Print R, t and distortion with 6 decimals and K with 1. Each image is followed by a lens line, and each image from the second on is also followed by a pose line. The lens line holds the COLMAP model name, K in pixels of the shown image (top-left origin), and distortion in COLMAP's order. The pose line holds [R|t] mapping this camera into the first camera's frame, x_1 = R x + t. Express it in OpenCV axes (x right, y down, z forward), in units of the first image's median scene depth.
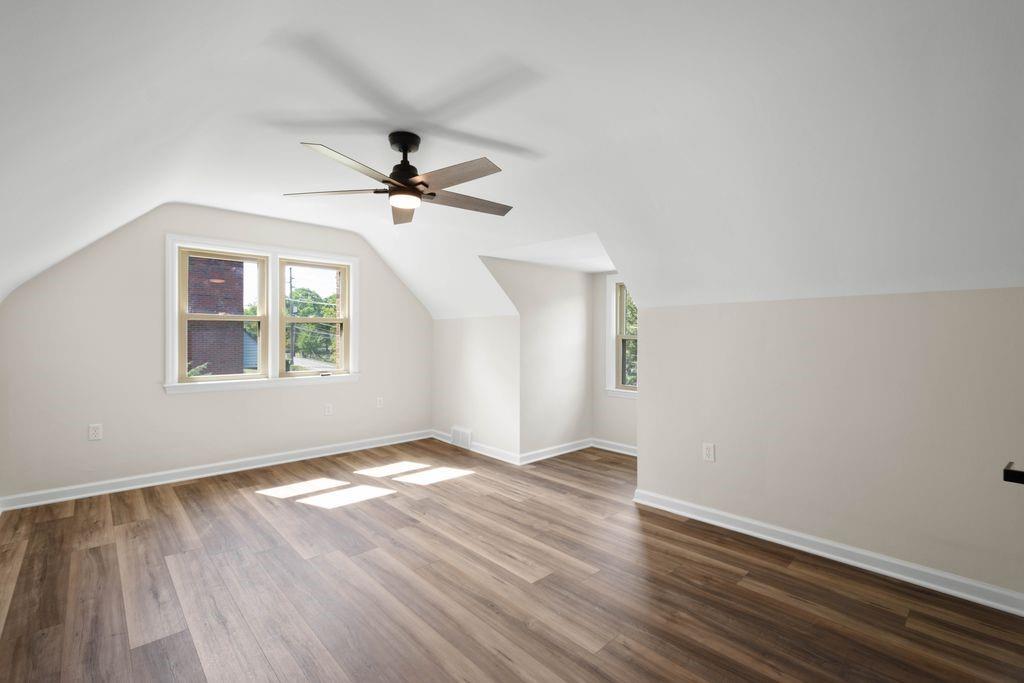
lens RADIAL K [[456.8, 0, 510.8], [0, 456.8, 336.4], [0, 0, 1]] dist [0.007831, -0.003320]
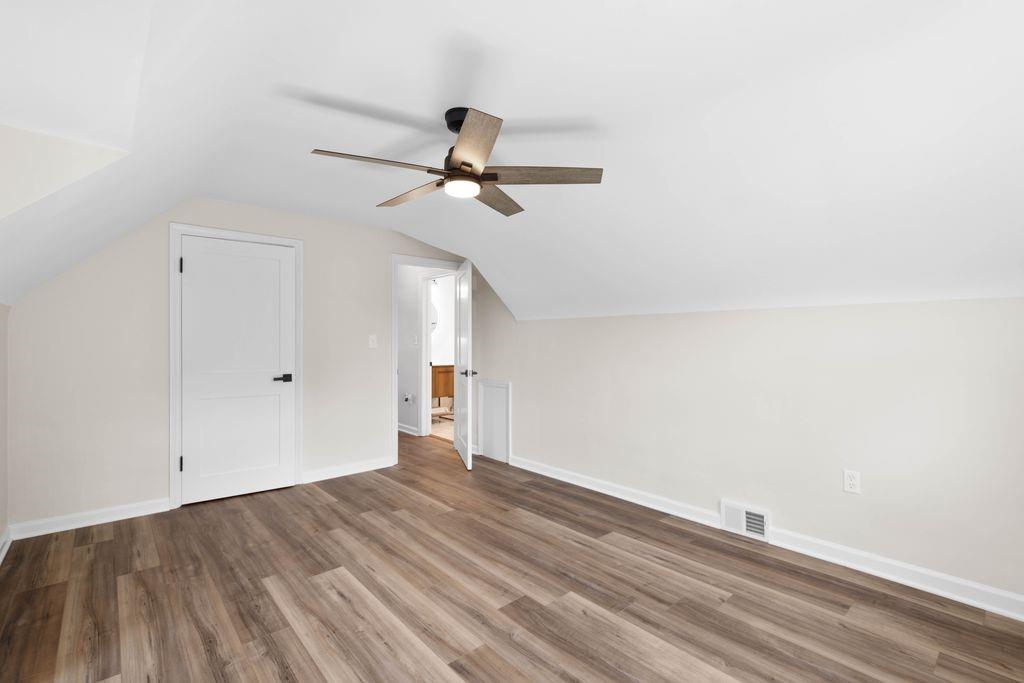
lens RADIAL K [[456.8, 0, 512.6], [0, 456.8, 338.9], [0, 0, 1]] dist [0.007831, -0.003320]
pose [[-0.999804, -0.003141, 0.019567, -0.344499], [-0.003269, 0.999973, -0.006512, -0.003786], [-0.019546, -0.006575, -0.999787, 1.881758]]
